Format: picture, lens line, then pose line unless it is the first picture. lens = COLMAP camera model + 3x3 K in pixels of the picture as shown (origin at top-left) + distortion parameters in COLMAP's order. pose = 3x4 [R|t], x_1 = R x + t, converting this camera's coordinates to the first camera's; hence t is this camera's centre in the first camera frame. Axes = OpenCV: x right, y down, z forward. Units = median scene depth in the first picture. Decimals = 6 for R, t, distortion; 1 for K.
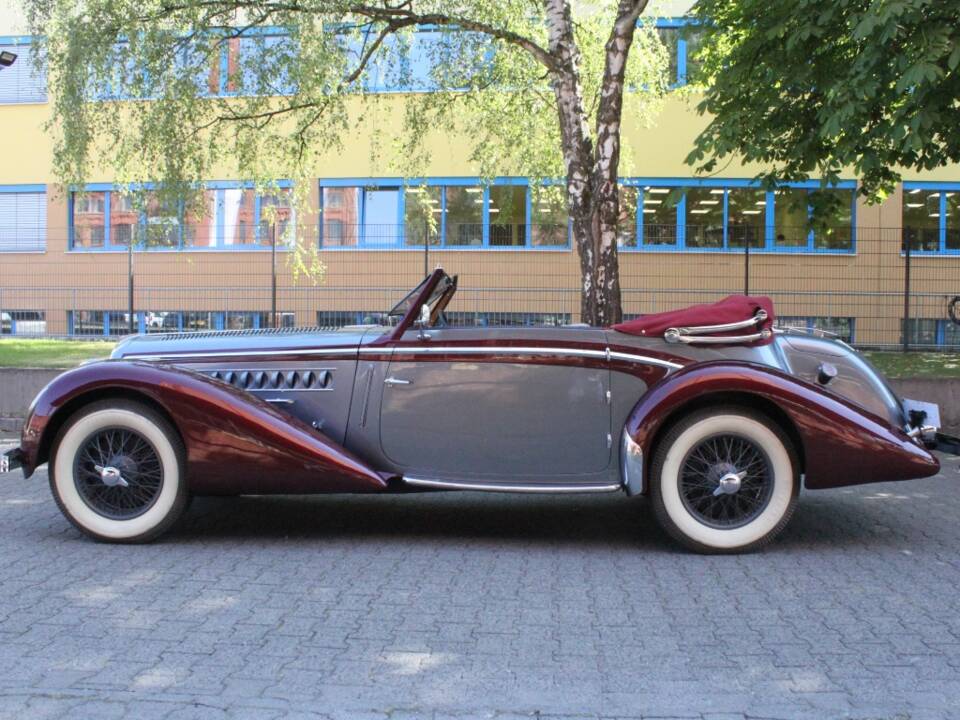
lens RADIAL K [[909.3, 0, 495.6], [0, 909.3, 359.5], [0, 0, 1]] dist [-0.173188, 0.162883]
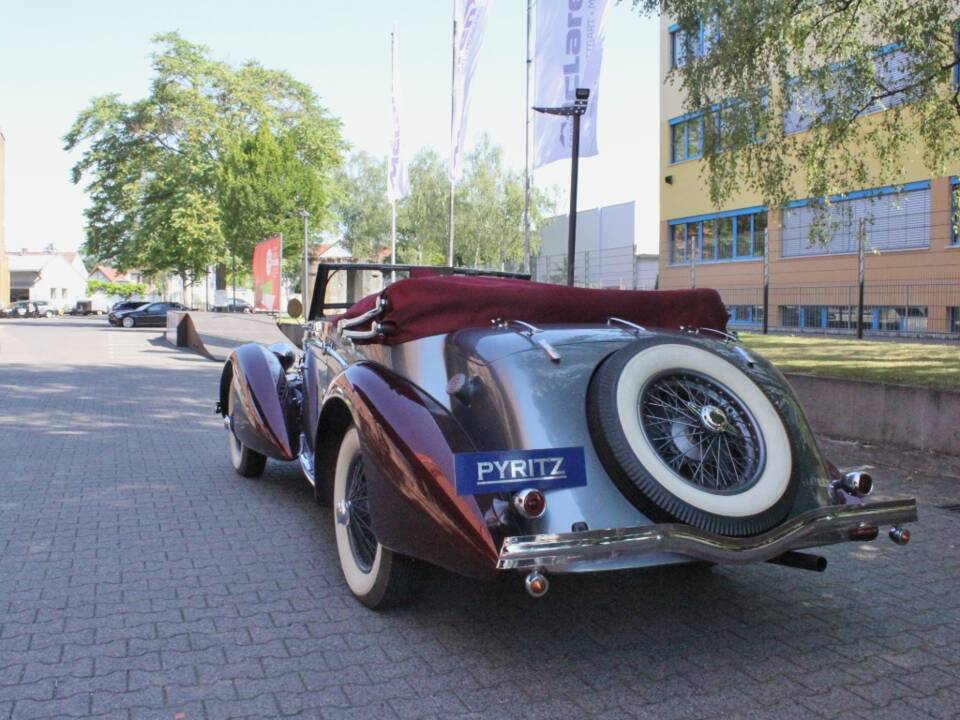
lens RADIAL K [[909.3, 0, 495.6], [0, 909.3, 359.5], [0, 0, 1]] dist [-0.173188, 0.162883]
pose [[0.443079, 0.044294, -0.895388, 0.992725], [-0.041601, 0.998719, 0.028819, -0.027248], [0.895517, 0.024480, 0.444354, 0.722051]]
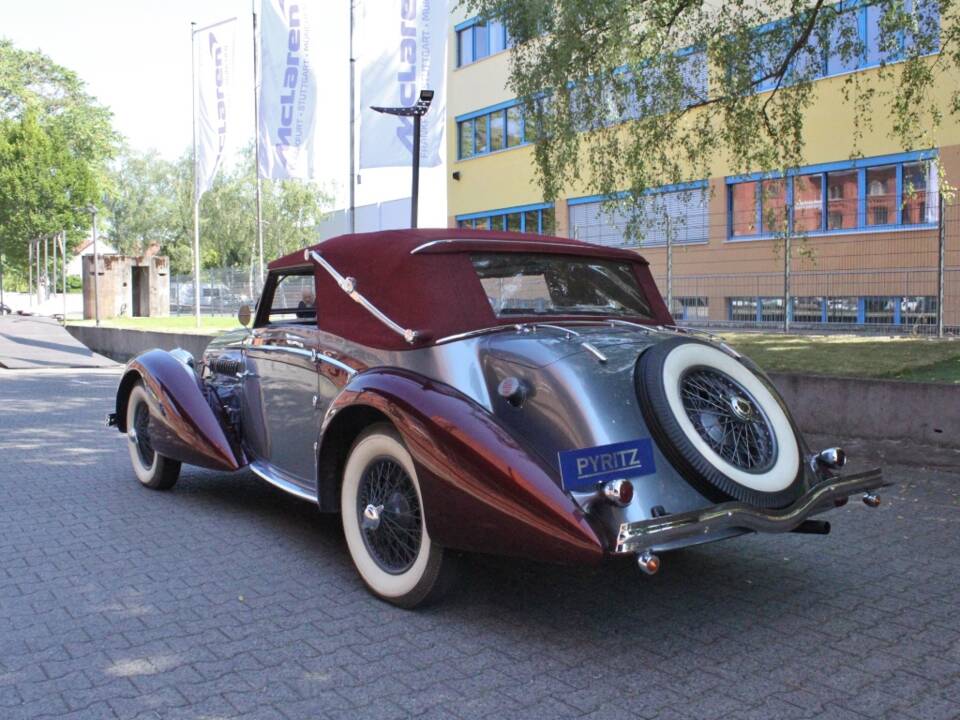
lens RADIAL K [[909.3, 0, 495.6], [0, 909.3, 359.5], [0, 0, 1]] dist [-0.173188, 0.162883]
pose [[0.653259, 0.033273, -0.756403, 0.908098], [-0.019098, 0.999440, 0.027470, -0.029505], [0.756893, -0.003499, 0.653529, 0.519502]]
